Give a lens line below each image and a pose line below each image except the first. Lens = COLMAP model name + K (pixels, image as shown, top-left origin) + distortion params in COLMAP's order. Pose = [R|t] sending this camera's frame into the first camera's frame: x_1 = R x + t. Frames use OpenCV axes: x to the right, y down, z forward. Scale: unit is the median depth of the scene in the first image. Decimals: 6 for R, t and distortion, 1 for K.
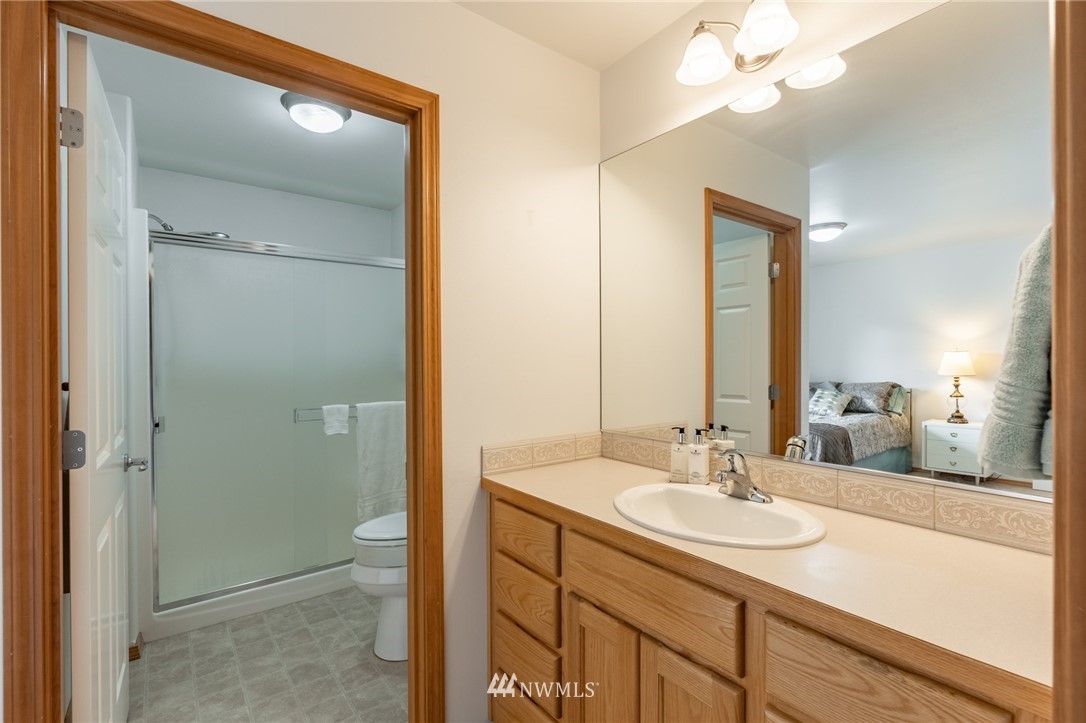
lens RADIAL K [[482.9, 0, 563.5], [0, 482.9, 363.6], [0, 0, 1]] dist [0.000188, -0.000175]
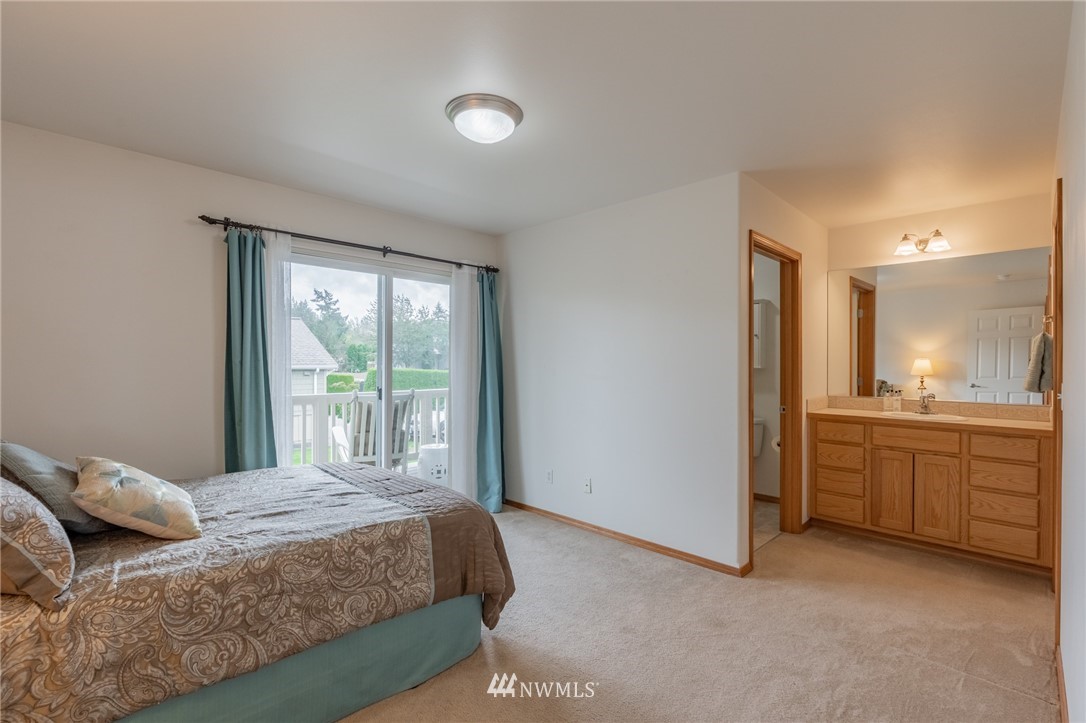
lens RADIAL K [[496.7, 0, 543.0], [0, 496.7, 361.5], [0, 0, 1]] dist [-0.001537, 0.000206]
pose [[0.995212, 0.005779, 0.097569, -2.076058], [-0.005147, 0.999964, -0.006732, 0.007452], [-0.097605, 0.006198, 0.995206, -1.592418]]
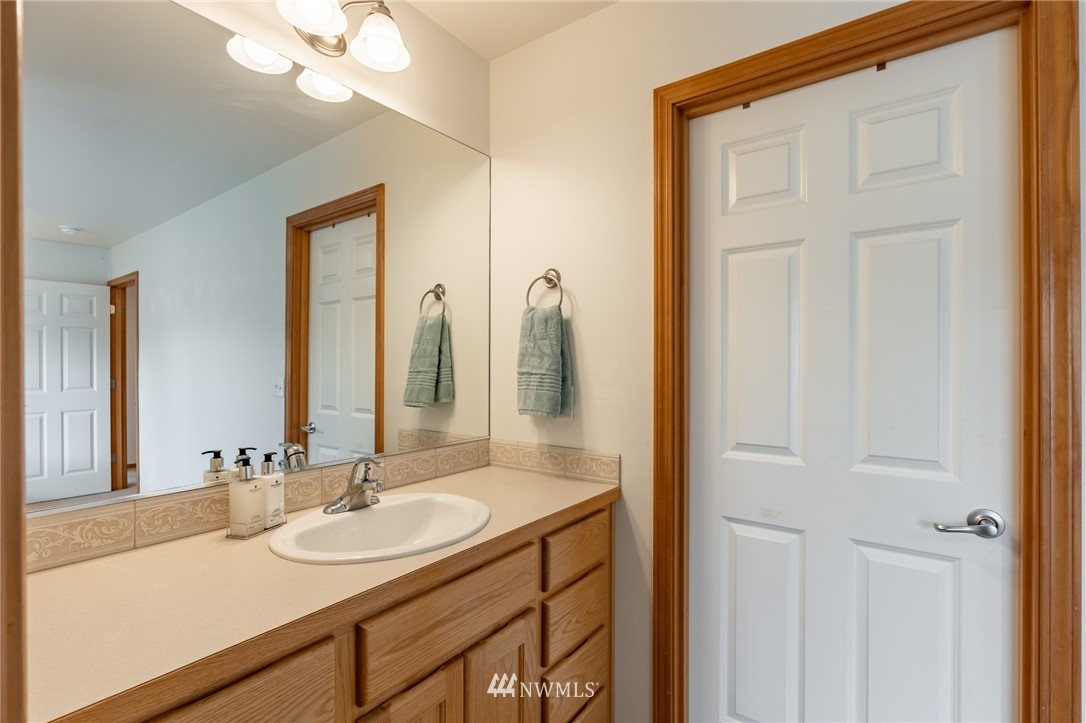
lens RADIAL K [[483.7, 0, 549.4], [0, 483.7, 371.2], [0, 0, 1]] dist [0.001191, 0.000381]
pose [[-0.250890, -0.001089, 0.968015, -0.645080], [0.006041, 0.999978, 0.002691, 0.009094], [-0.967997, 0.006522, -0.250878, 0.882152]]
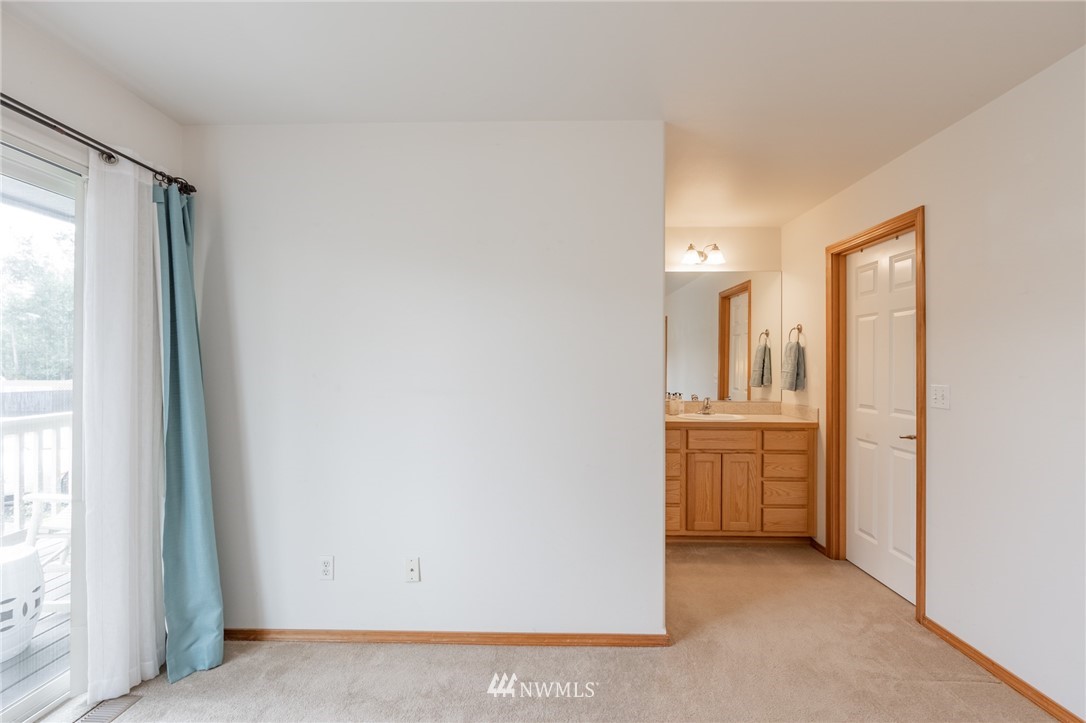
lens RADIAL K [[499.6, 0, 546.9], [0, 499.6, 363.9], [0, 0, 1]] dist [-0.000864, -0.000063]
pose [[0.654889, 0.004783, 0.755710, -2.573429], [0.004579, 0.999937, -0.010297, -0.004249], [-0.755711, 0.010204, 0.654825, -0.249441]]
